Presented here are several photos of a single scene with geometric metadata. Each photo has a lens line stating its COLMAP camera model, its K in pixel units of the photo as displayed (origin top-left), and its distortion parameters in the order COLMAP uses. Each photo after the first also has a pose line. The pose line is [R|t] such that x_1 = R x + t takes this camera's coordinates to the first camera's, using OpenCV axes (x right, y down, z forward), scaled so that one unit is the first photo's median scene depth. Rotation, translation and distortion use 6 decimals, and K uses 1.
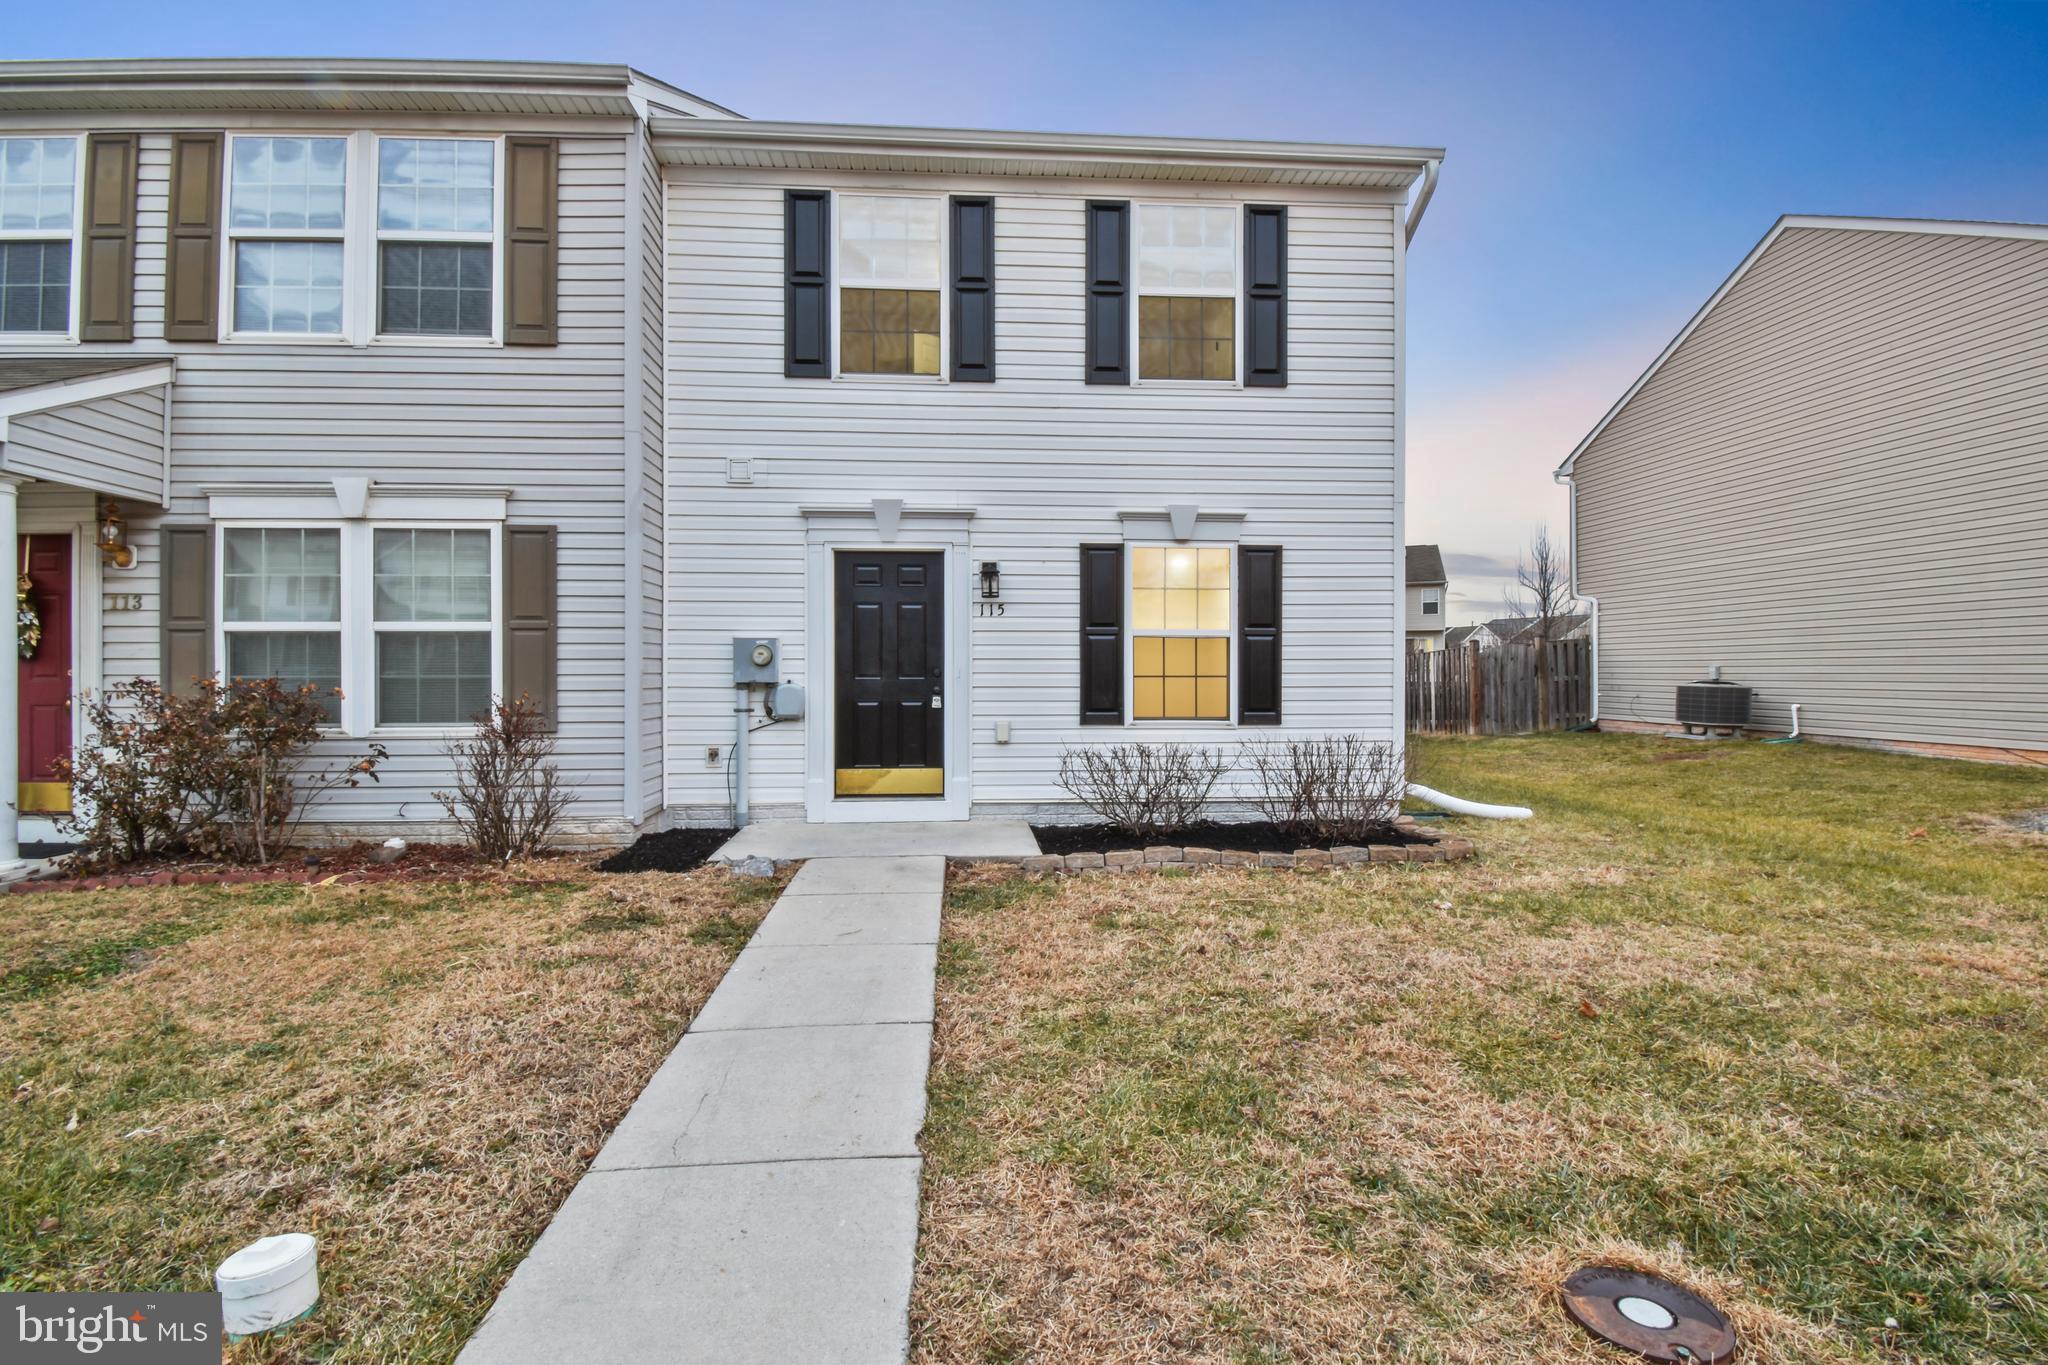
lens RADIAL K [[969.4, 0, 1010.2], [0, 969.4, 672.3], [0, 0, 1]] dist [0.014394, -0.000421]
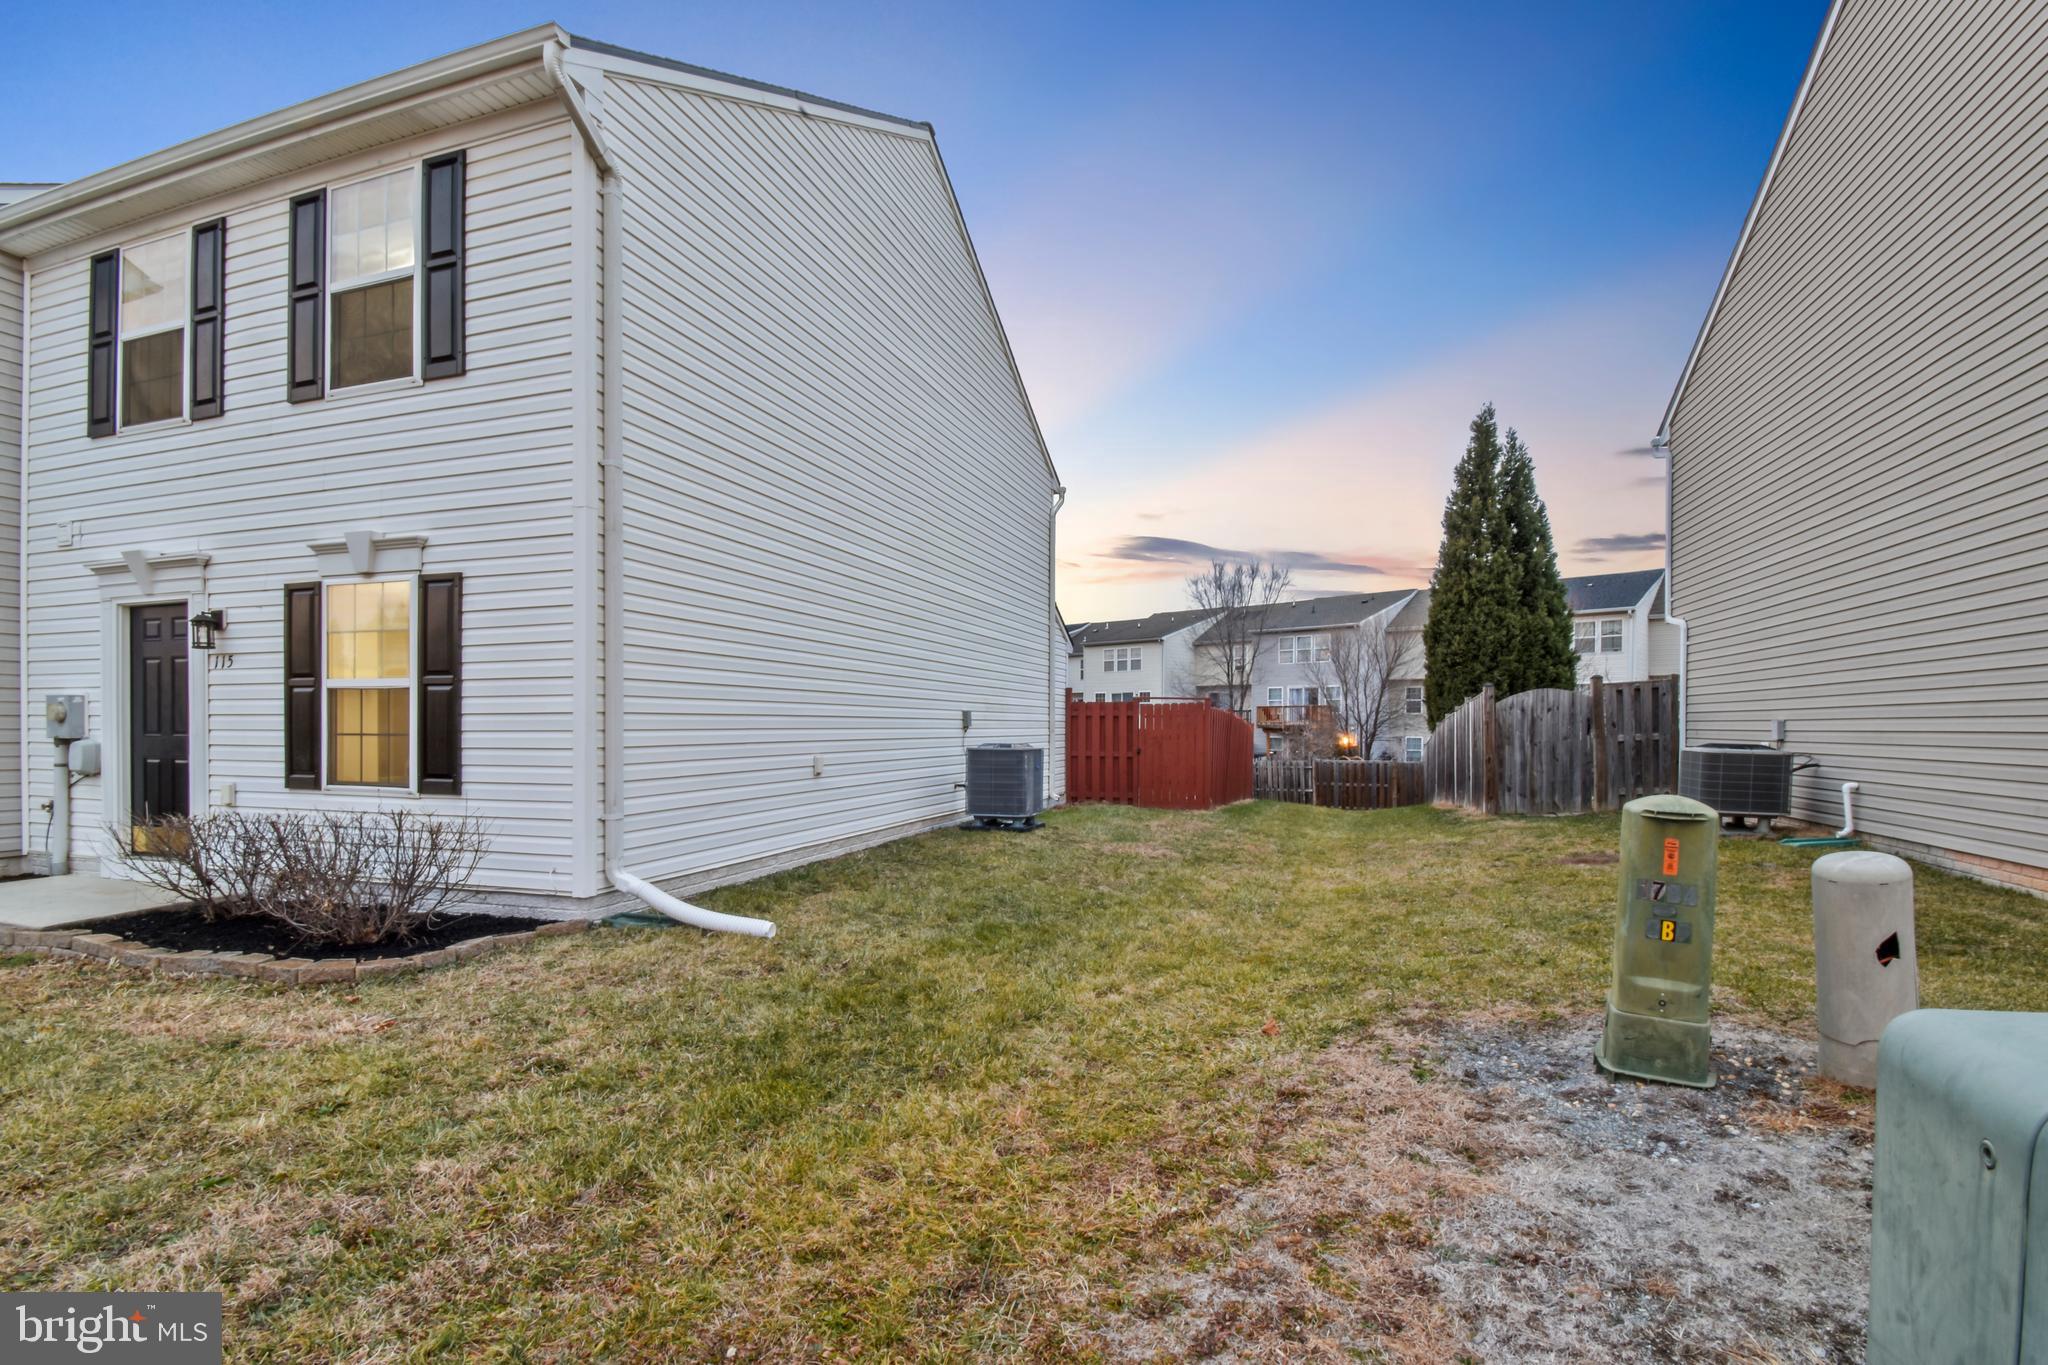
lens RADIAL K [[944.5, 0, 1014.4], [0, 944.5, 733.7], [0, 0, 1]] dist [-0.002277, -0.000662]
pose [[0.917307, 0.005102, -0.398149, 1.018540], [-0.001276, 0.999950, 0.009875, -0.005381], [0.398179, -0.008550, 0.917268, 0.465840]]
